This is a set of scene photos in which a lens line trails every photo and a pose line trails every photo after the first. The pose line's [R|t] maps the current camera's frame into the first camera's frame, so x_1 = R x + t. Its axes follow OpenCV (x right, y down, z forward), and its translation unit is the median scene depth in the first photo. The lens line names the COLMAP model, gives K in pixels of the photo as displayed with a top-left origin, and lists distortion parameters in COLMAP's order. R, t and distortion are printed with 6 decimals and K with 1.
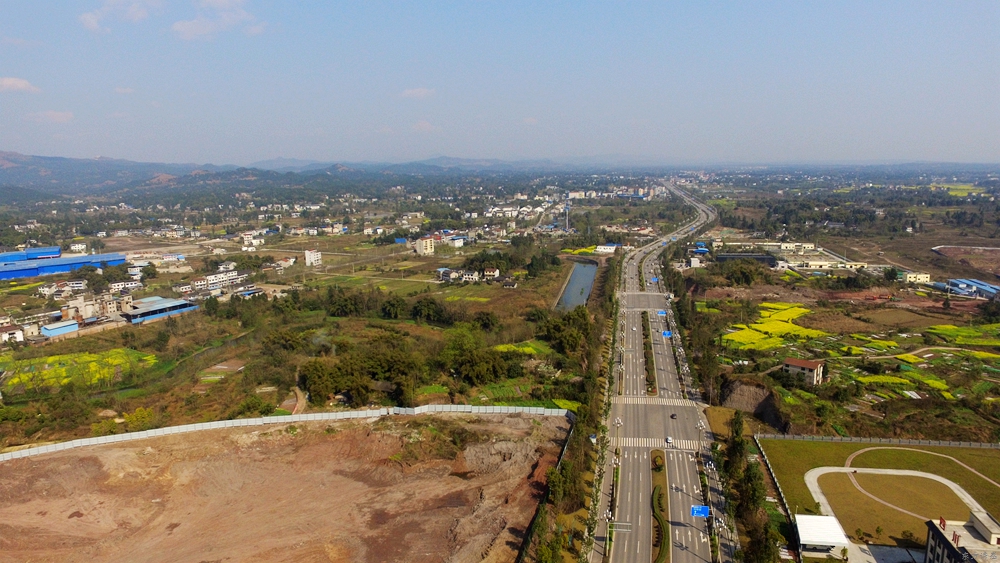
lens RADIAL K [[671.4, 0, 500.8], [0, 671.4, 290.3], [0, 0, 1]] dist [-0.127603, 0.095860]
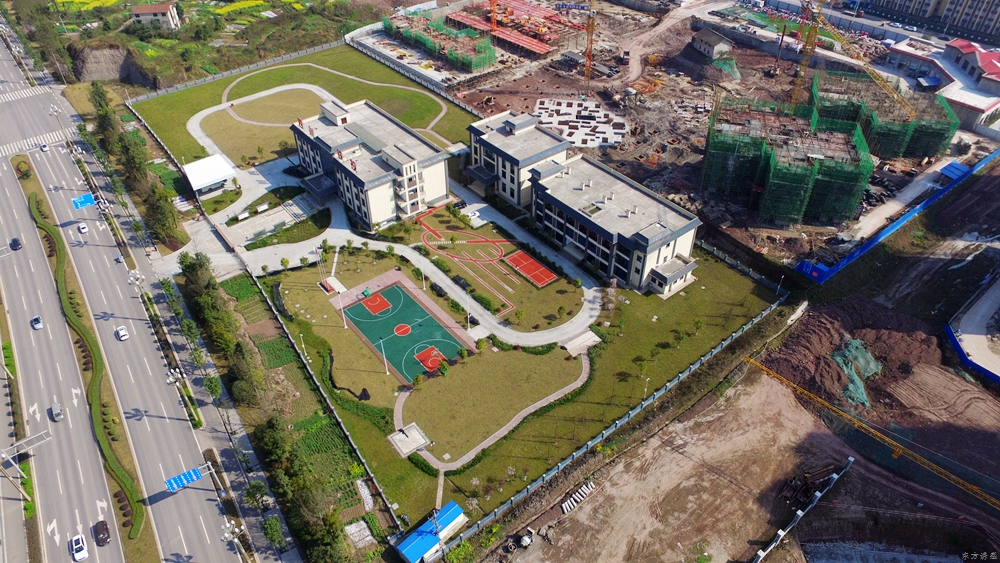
lens RADIAL K [[671.4, 0, 500.8], [0, 671.4, 290.3], [0, 0, 1]] dist [-0.127603, 0.095860]
pose [[0.648020, -0.484158, 0.587930, 0.034079], [0.136479, 0.833266, 0.535763, 0.013665], [-0.749295, -0.266945, 0.606050, -0.006688]]
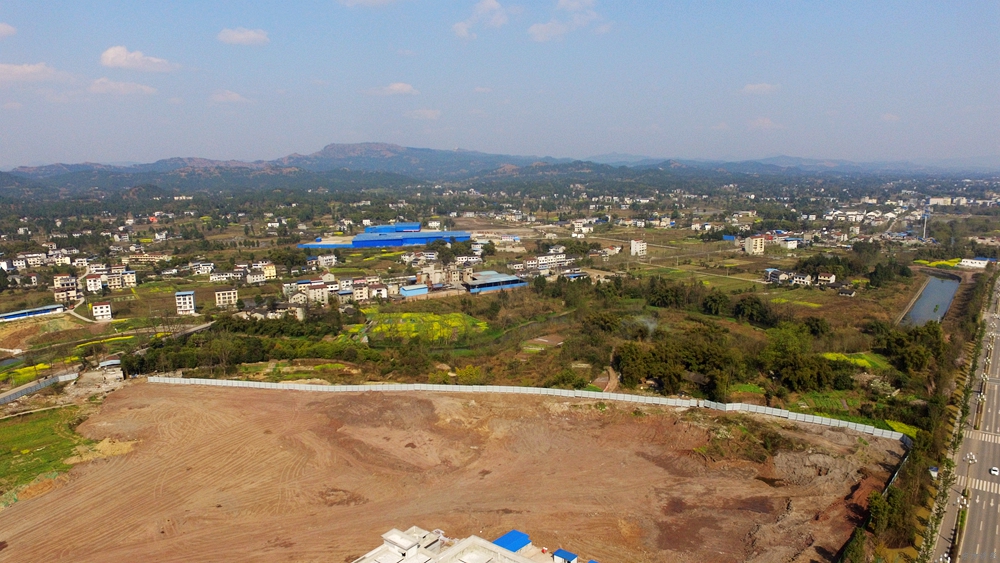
lens RADIAL K [[671.4, 0, 500.8], [0, 671.4, 290.3], [0, 0, 1]] dist [-0.127603, 0.095860]
pose [[0.885754, 0.096461, -0.454022, -0.000527], [-0.094069, 0.995174, 0.027914, 0.009913], [0.454524, 0.017985, 0.890553, 0.001894]]
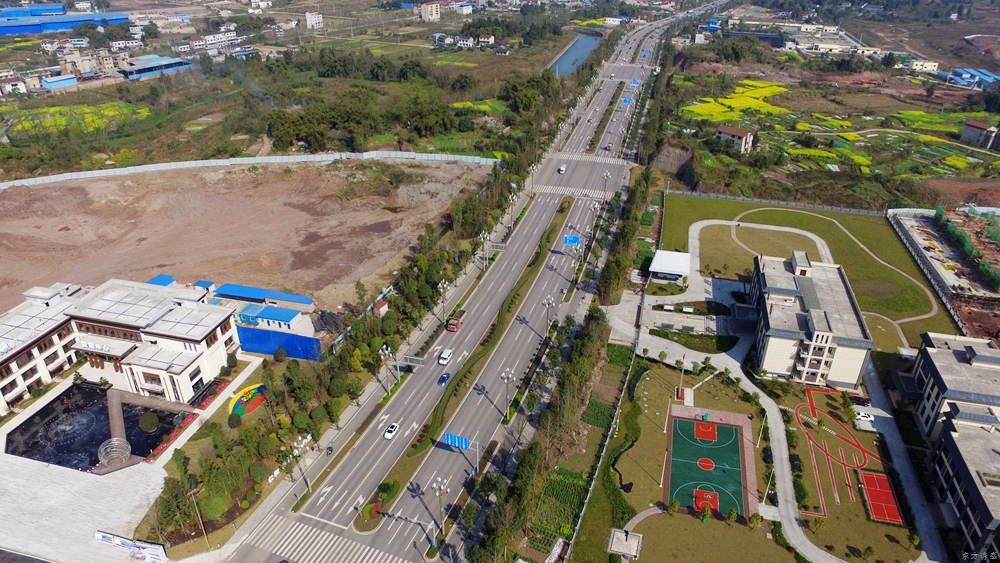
lens RADIAL K [[671.4, 0, 500.8], [0, 671.4, 290.3], [0, 0, 1]] dist [-0.127603, 0.095860]
pose [[0.997650, 0.053606, -0.042675, 0.088560], [-0.037377, 0.947770, 0.316758, 0.020165], [0.057426, -0.314418, 0.947546, -0.053749]]
